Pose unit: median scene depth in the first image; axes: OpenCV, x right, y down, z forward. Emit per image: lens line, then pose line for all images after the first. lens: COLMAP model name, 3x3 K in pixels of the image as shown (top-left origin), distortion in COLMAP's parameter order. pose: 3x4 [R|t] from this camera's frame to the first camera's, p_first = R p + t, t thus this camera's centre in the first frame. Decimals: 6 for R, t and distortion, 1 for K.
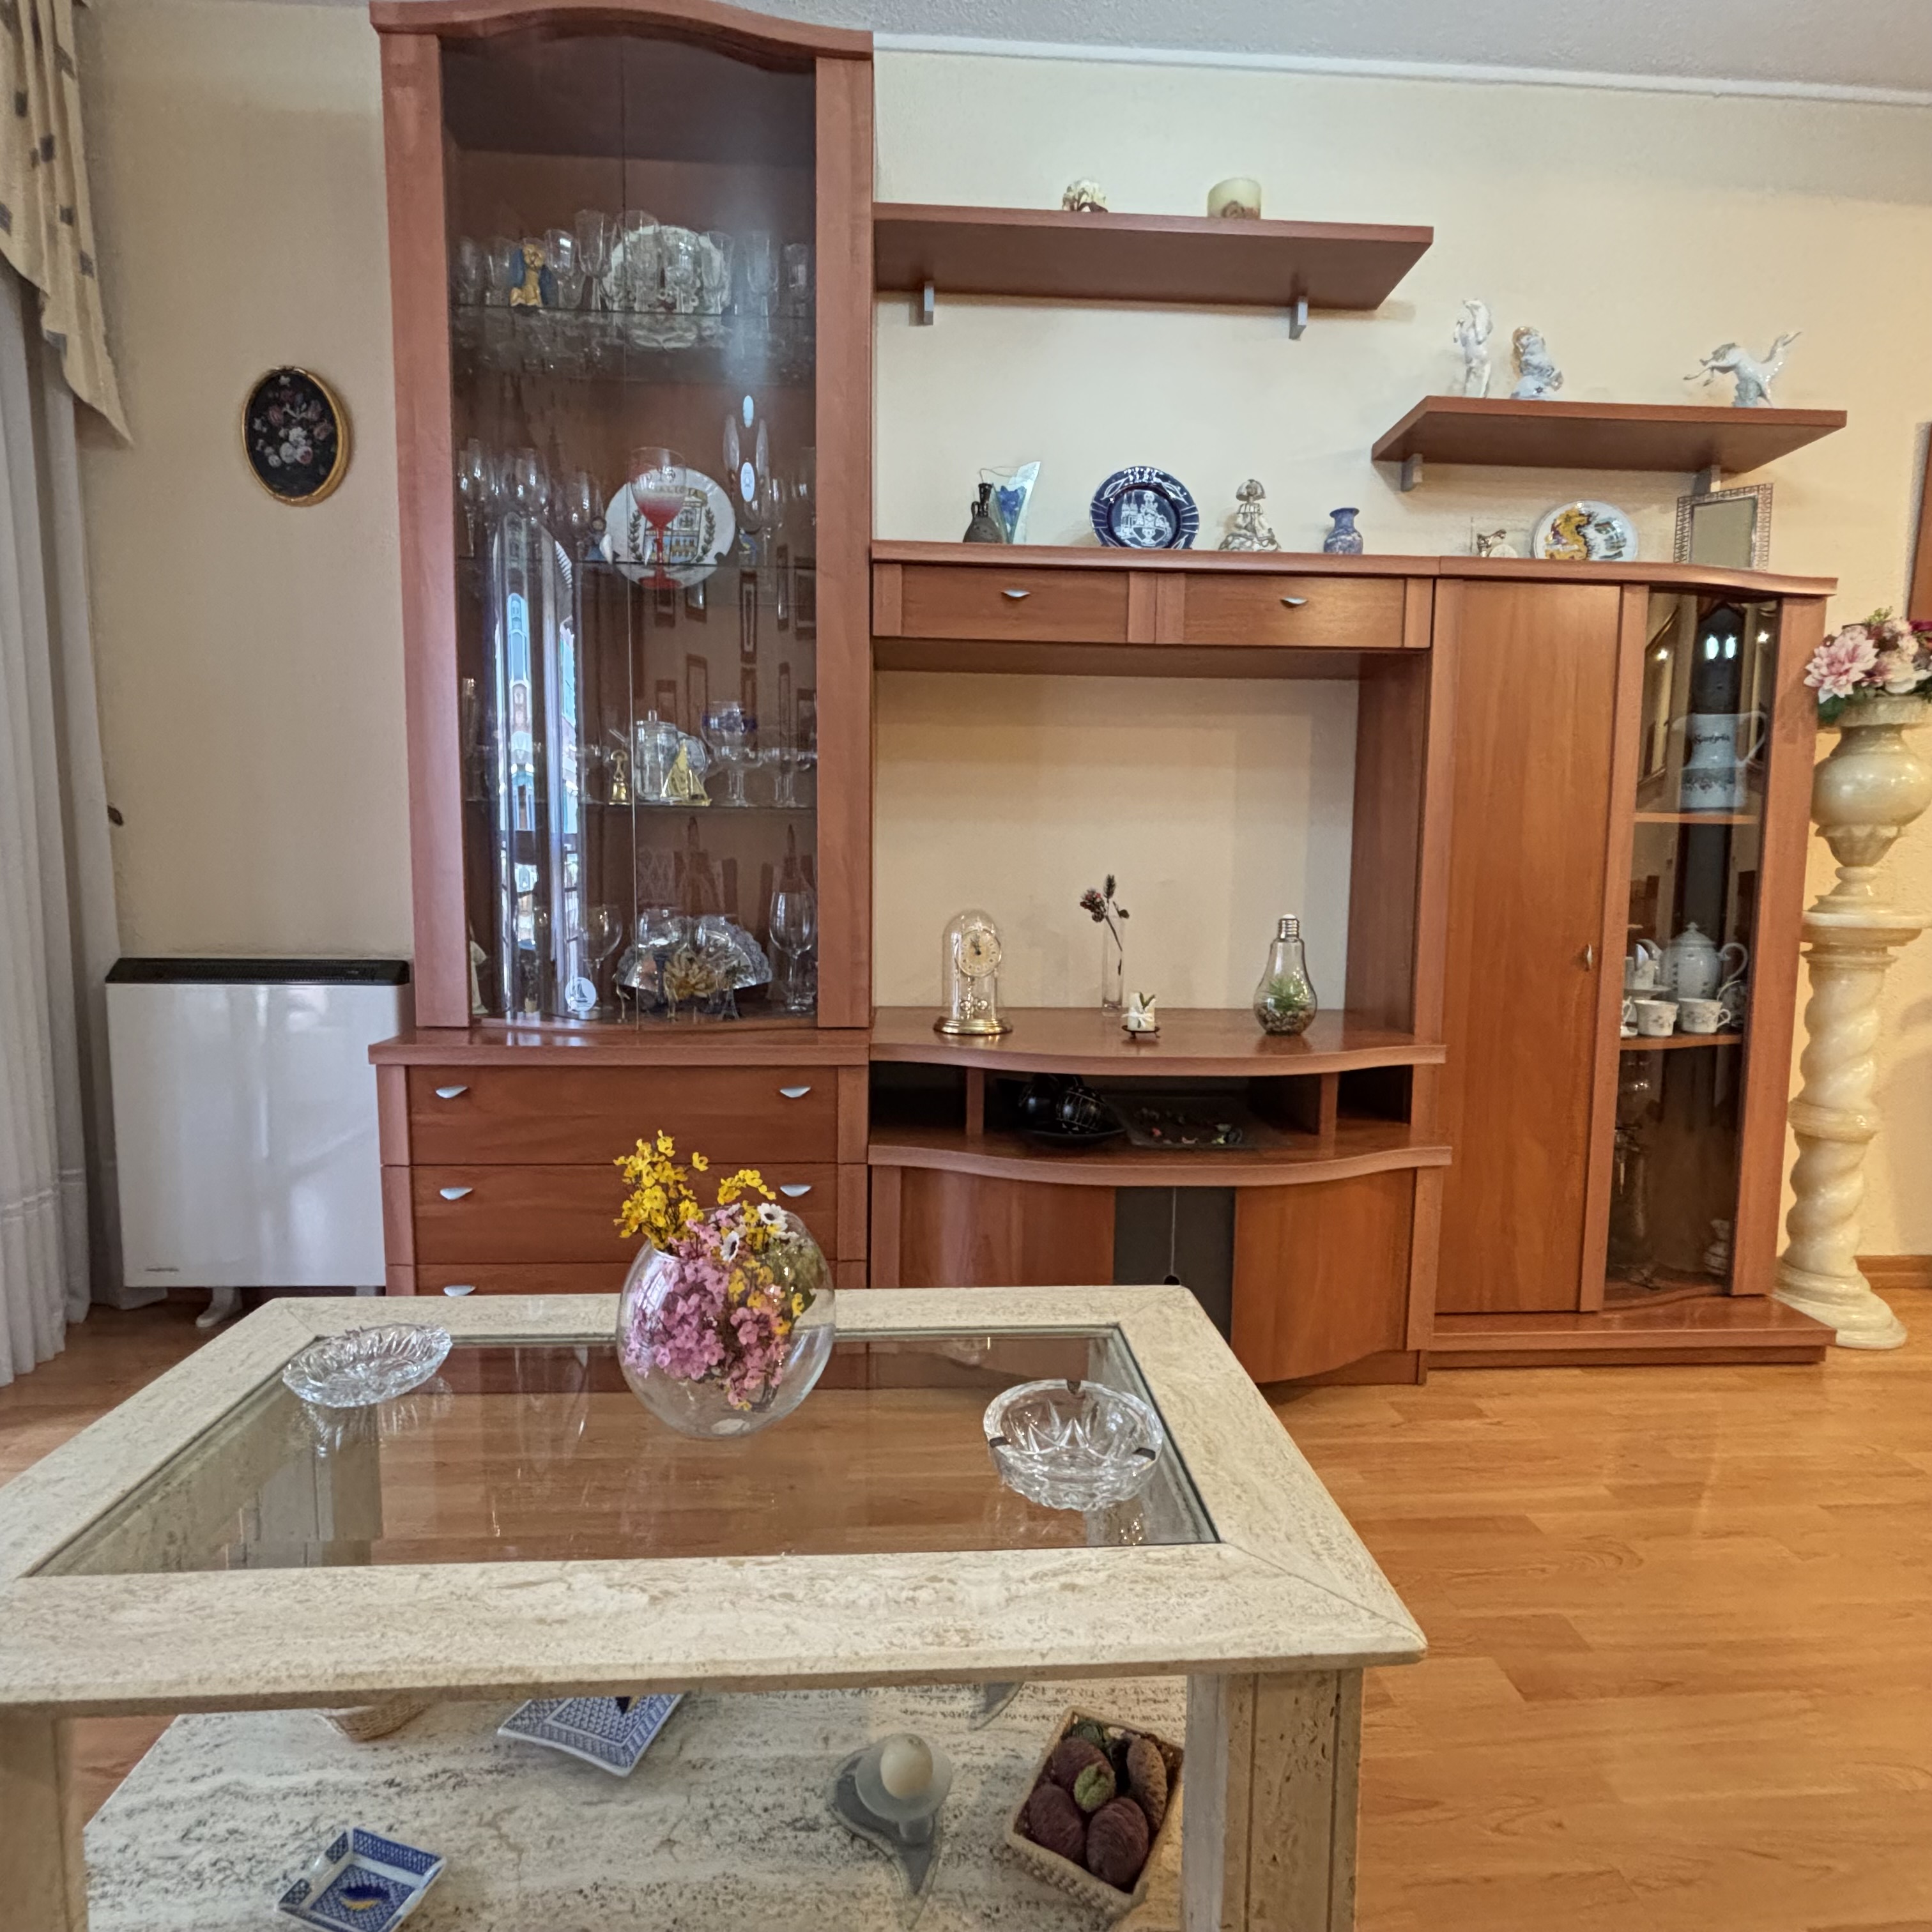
lens RADIAL K [[1045.5, 0, 962.6], [0, 1045.5, 956.8], [0, 0, 1]] dist [0.001048, -0.001661]
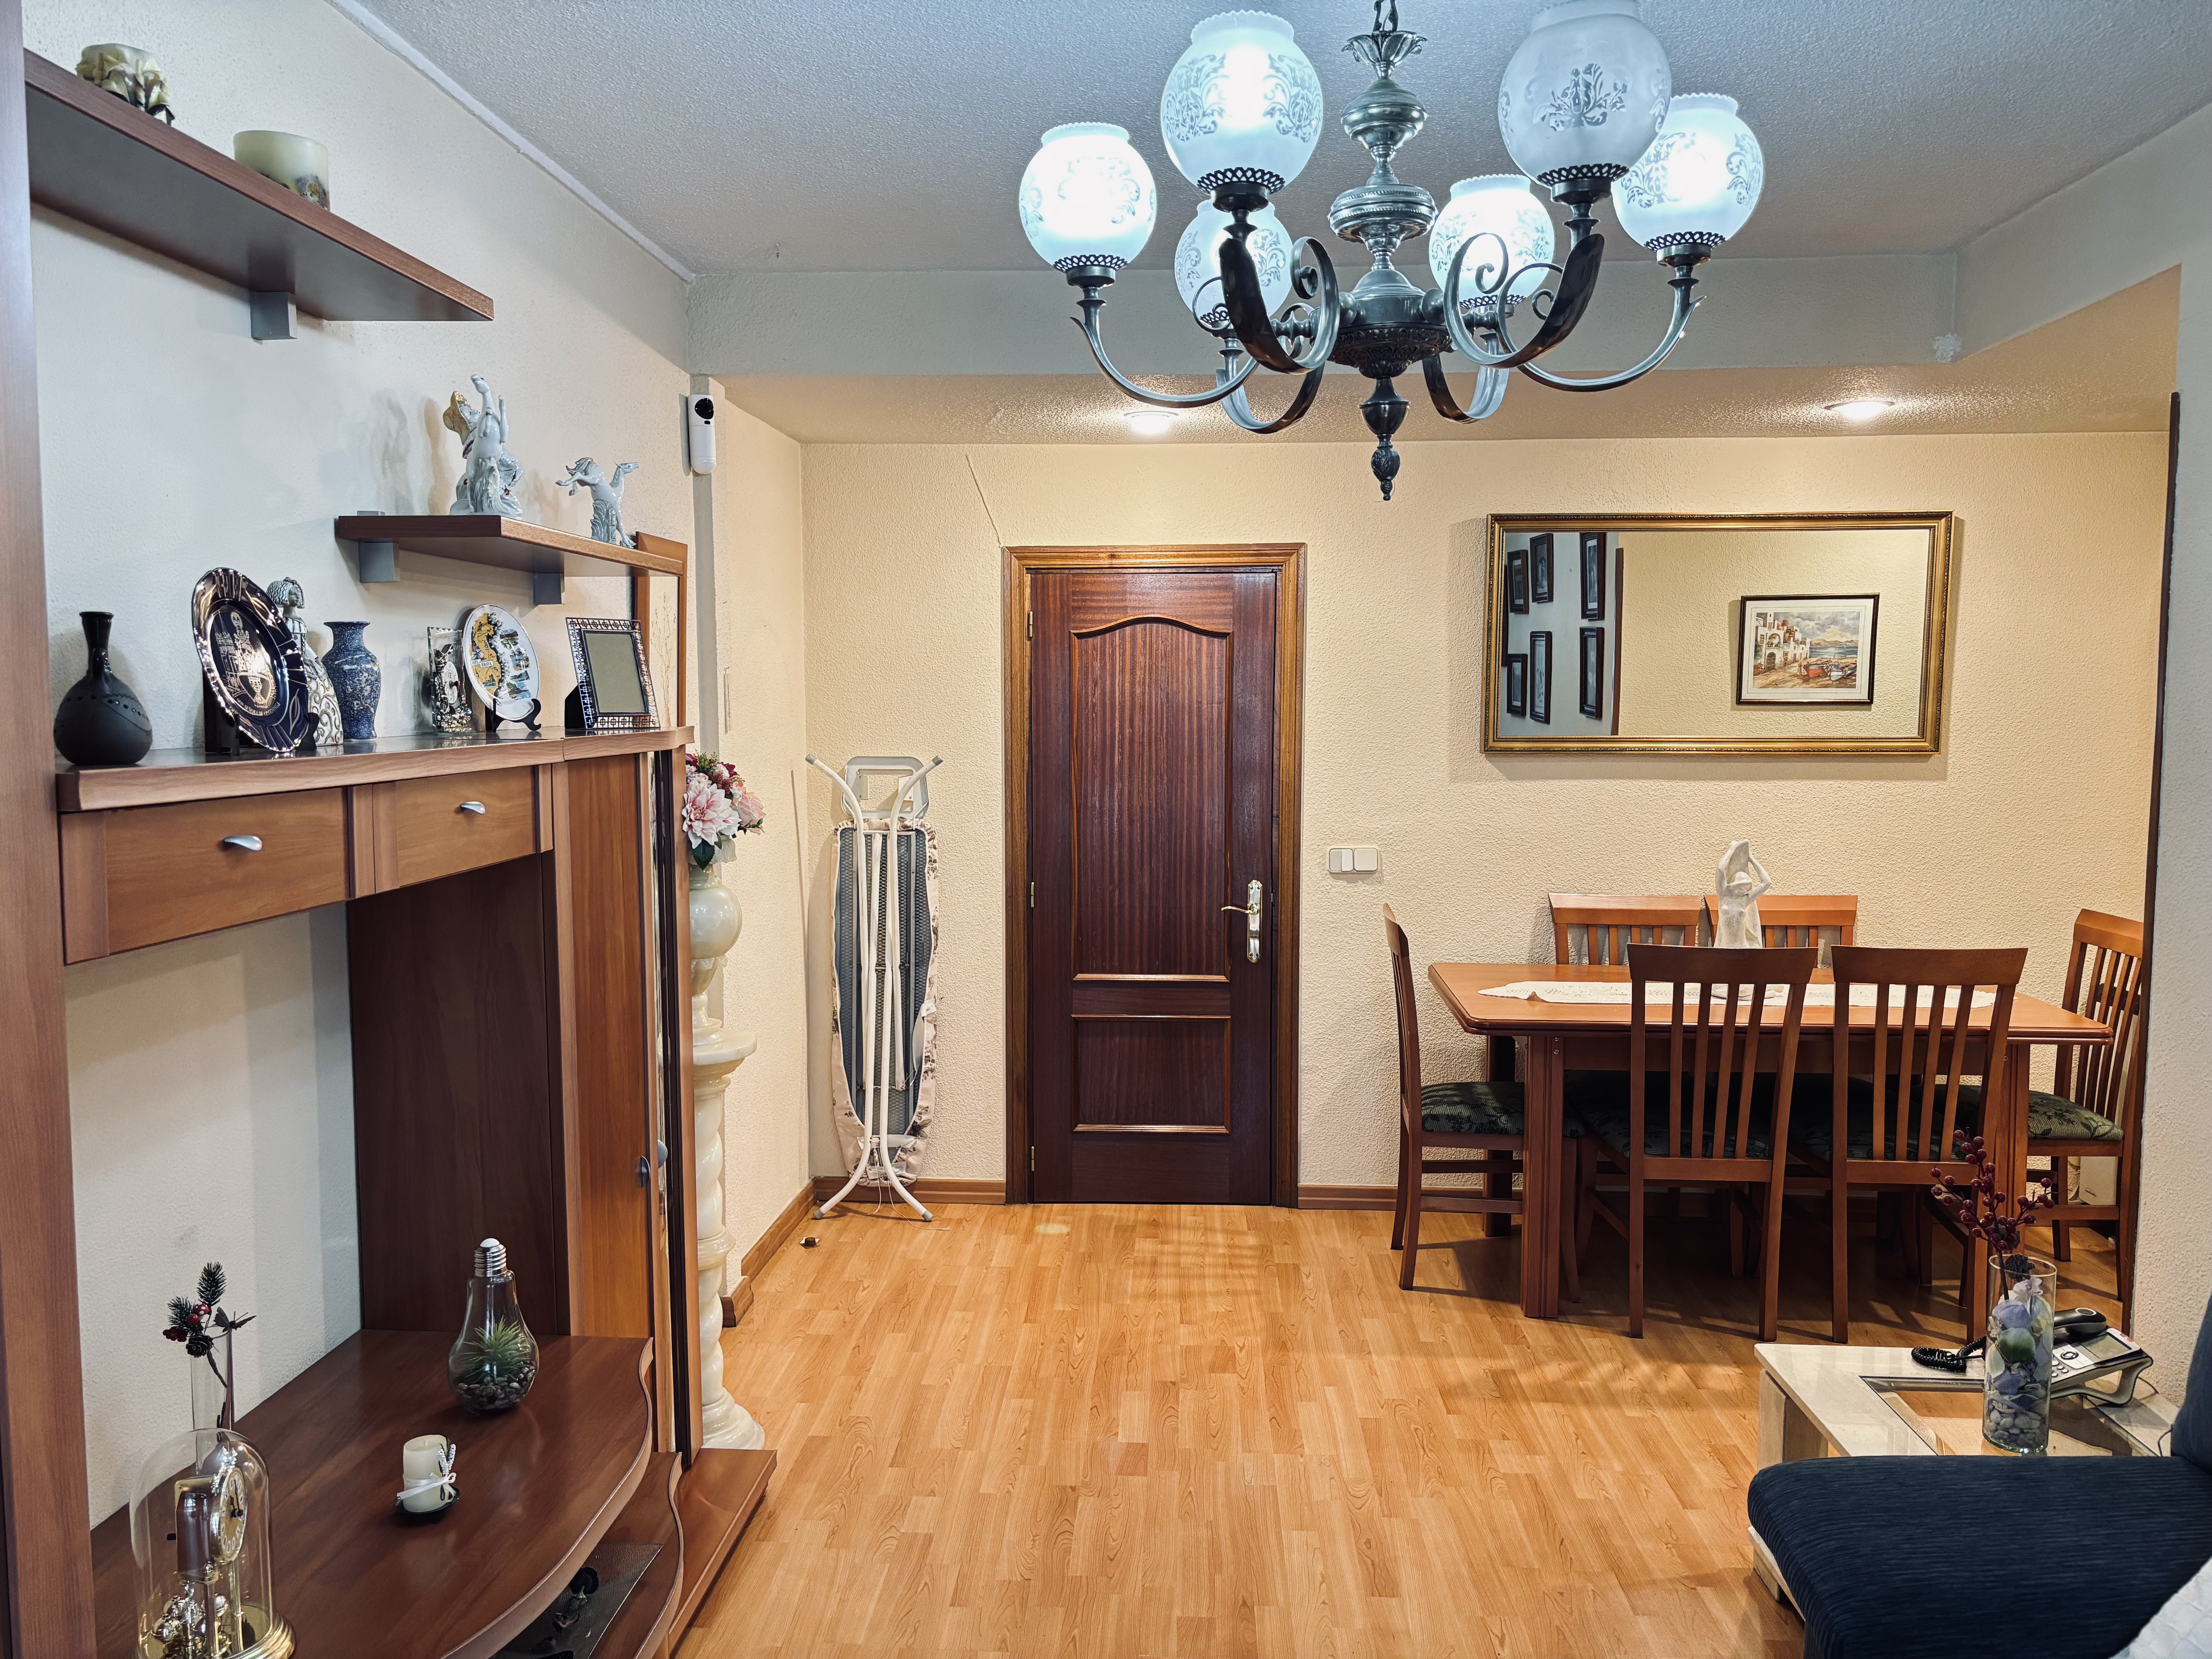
lens RADIAL K [[1668.5, 0, 1106.0], [0, 1668.5, 829.5], [0, 0, 1]] dist [0.018316, 0.003534]
pose [[0.115959, -0.094751, 0.988724, -0.673396], [0.089186, 0.992412, 0.084645, -0.344572], [-0.989242, 0.078365, 0.123529, 0.396499]]
